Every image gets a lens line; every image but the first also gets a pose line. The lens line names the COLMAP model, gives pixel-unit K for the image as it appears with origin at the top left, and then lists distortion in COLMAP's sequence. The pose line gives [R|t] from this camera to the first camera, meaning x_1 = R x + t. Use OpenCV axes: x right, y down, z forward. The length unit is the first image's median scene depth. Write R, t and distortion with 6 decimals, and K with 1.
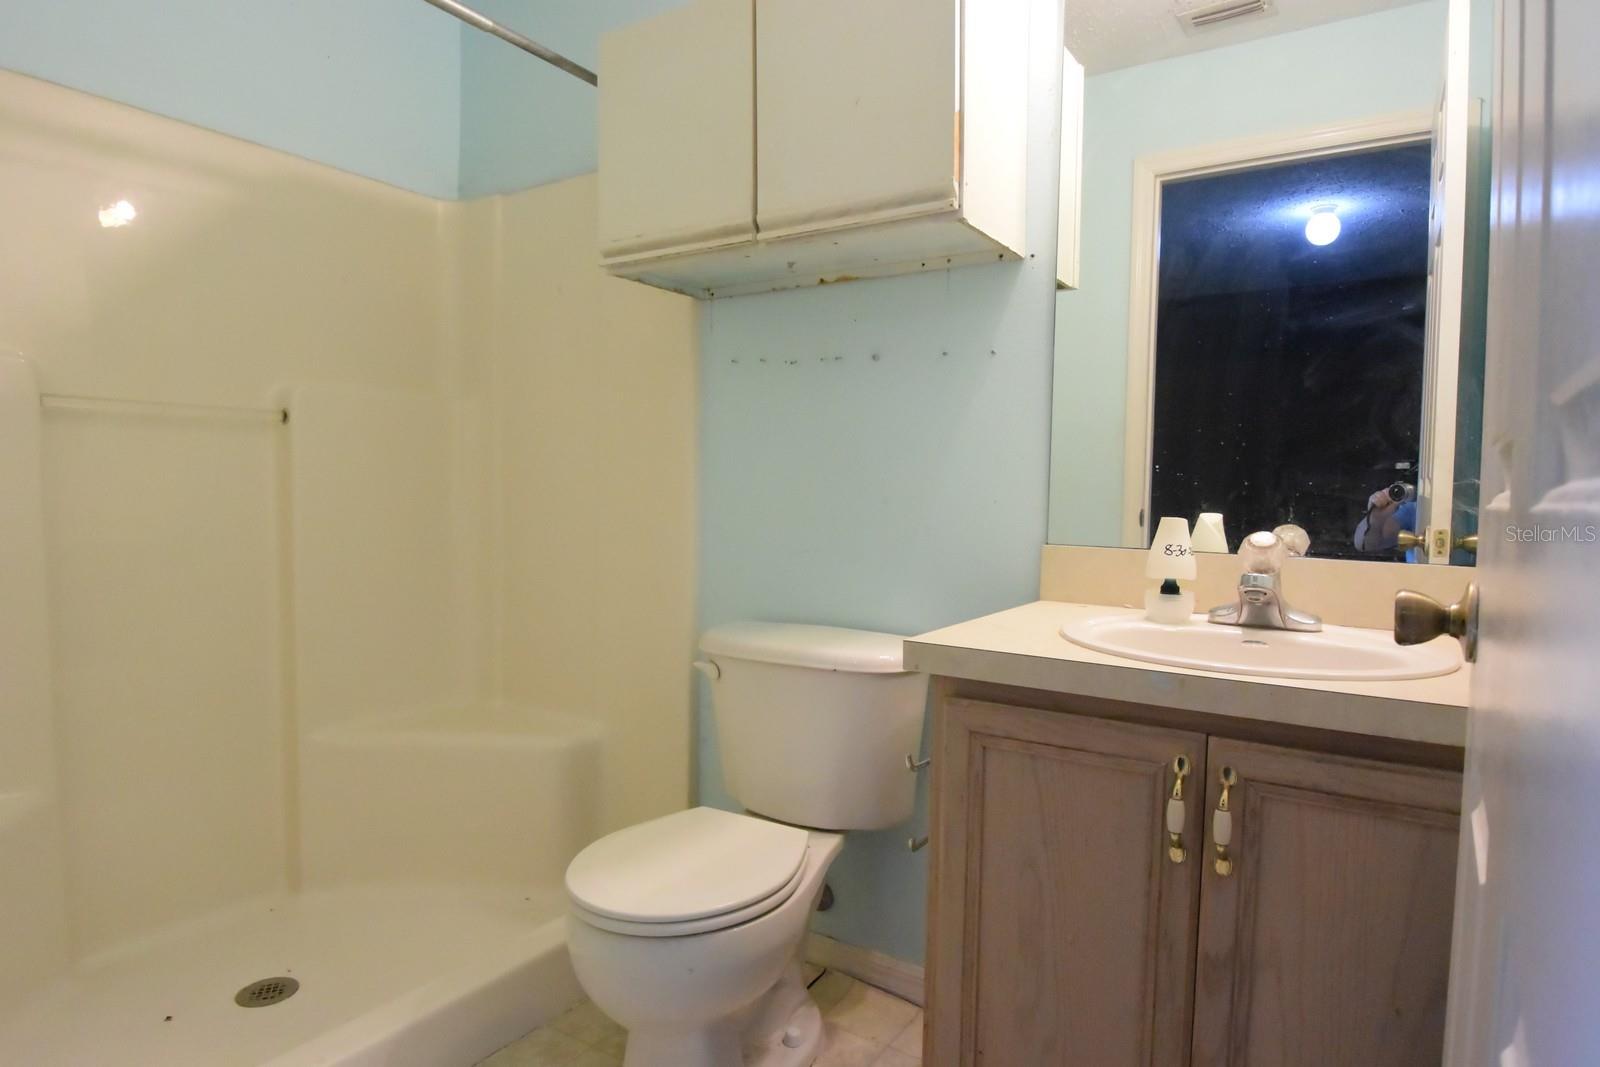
lens RADIAL K [[919.1, 0, 800.0], [0, 919.1, 533.5], [0, 0, 1]] dist [0.024504, -0.051512]
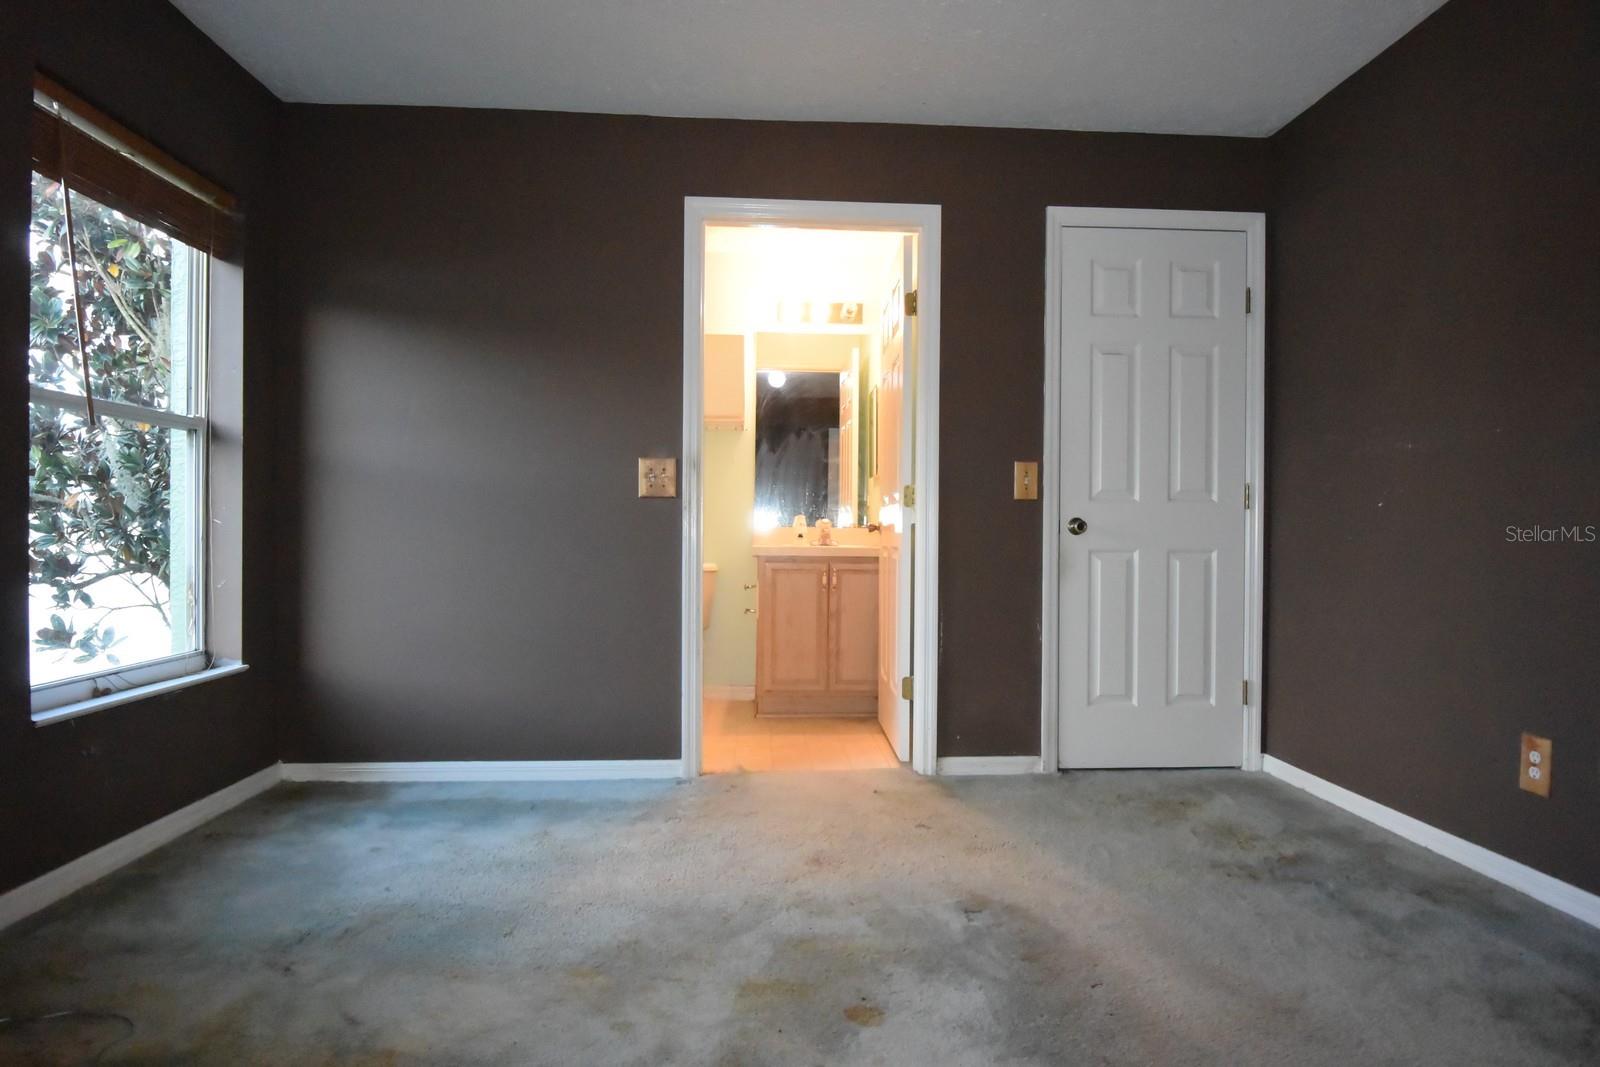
lens RADIAL K [[919.1, 0, 800.0], [0, 919.1, 533.5], [0, 0, 1]] dist [0.024504, -0.051512]
pose [[0.832964, -0.010197, 0.553233, -1.996833], [0.029737, 0.999210, -0.026357, 0.192628], [-0.552527, 0.038406, 0.832610, -2.444712]]
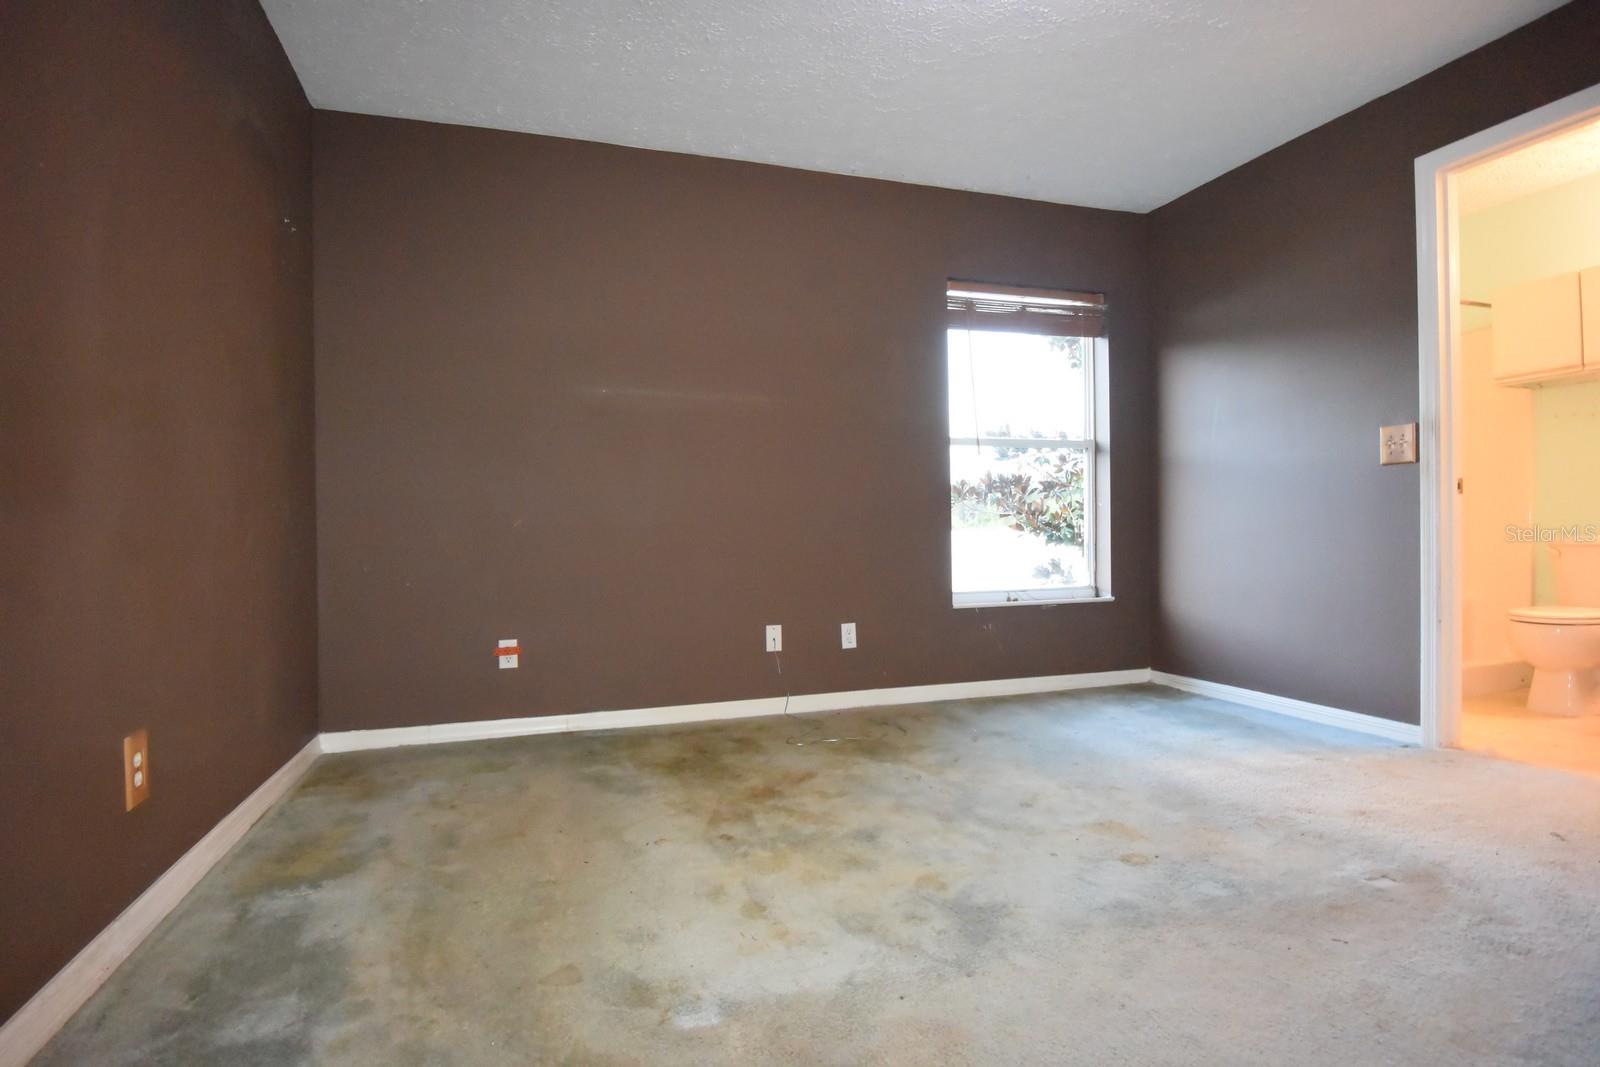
lens RADIAL K [[796.8, 0, 800.0], [0, 796.8, 533.5], [0, 0, 1]] dist [-0.004616, -0.001186]
pose [[0.760080, -0.021790, -0.649464, -0.416766], [-0.005084, 0.999208, -0.039475, 0.336209], [0.649810, 0.033306, 0.759367, -3.004327]]
